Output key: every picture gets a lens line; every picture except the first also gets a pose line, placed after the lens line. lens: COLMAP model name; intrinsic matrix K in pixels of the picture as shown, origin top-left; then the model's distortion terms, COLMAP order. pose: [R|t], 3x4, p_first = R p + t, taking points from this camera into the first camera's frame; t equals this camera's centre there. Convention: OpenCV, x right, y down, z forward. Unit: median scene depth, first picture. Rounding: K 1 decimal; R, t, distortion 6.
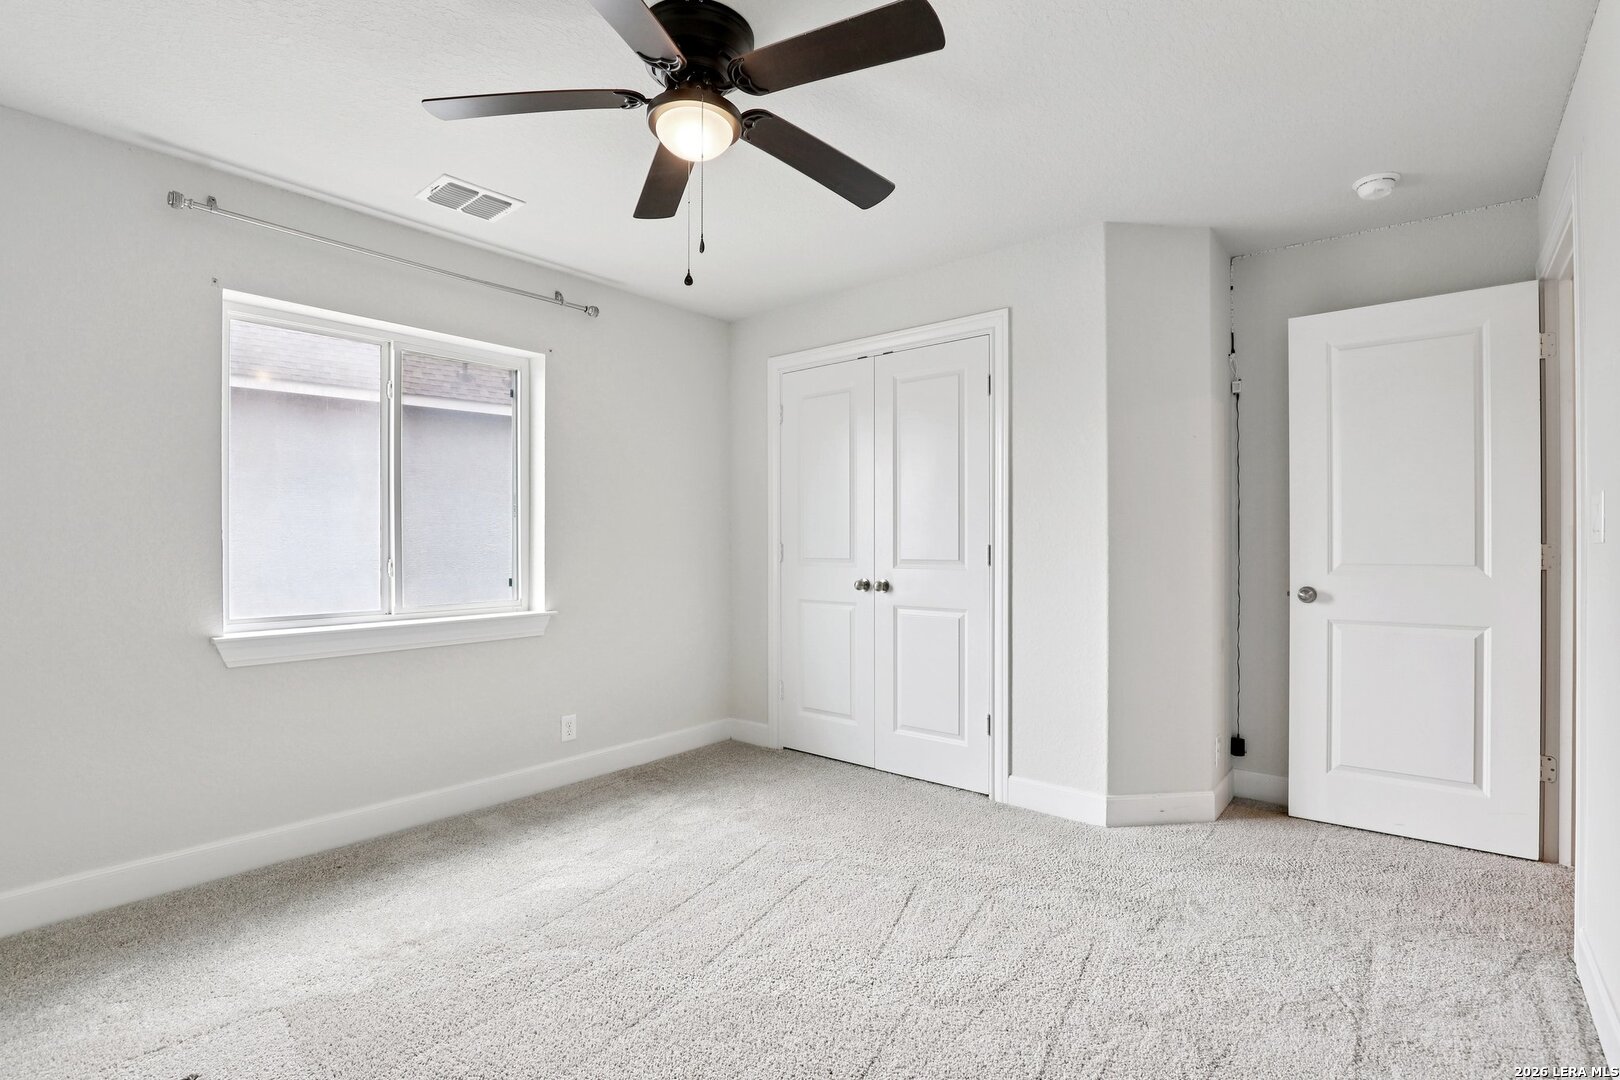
lens RADIAL K [[751.9, 0, 818.7], [0, 751.9, 541.3], [0, 0, 1]] dist [-0.035773, 0.006207]
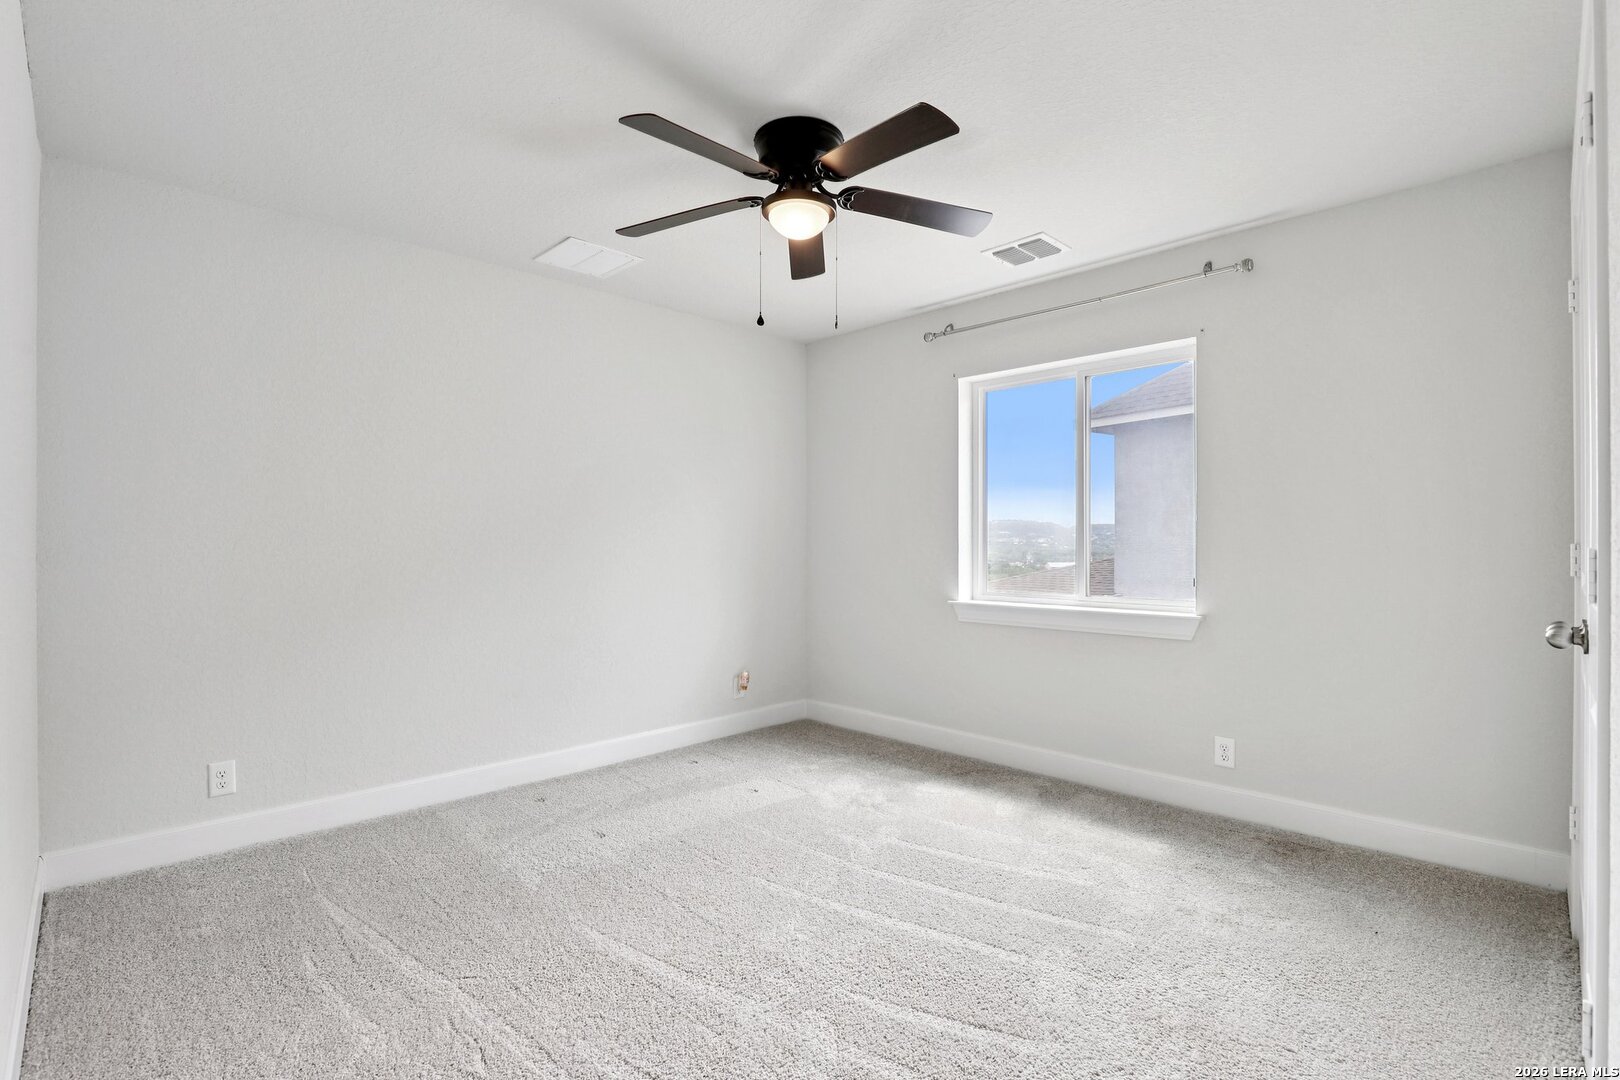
lens RADIAL K [[751.9, 0, 818.0], [0, 751.9, 541.9], [0, 0, 1]] dist [-0.035773, 0.006207]
pose [[-0.090845, 0.004524, -0.995855, 0.592974], [0.004286, 0.999982, 0.004152, -0.003420], [0.995856, -0.003891, -0.090863, 0.619687]]
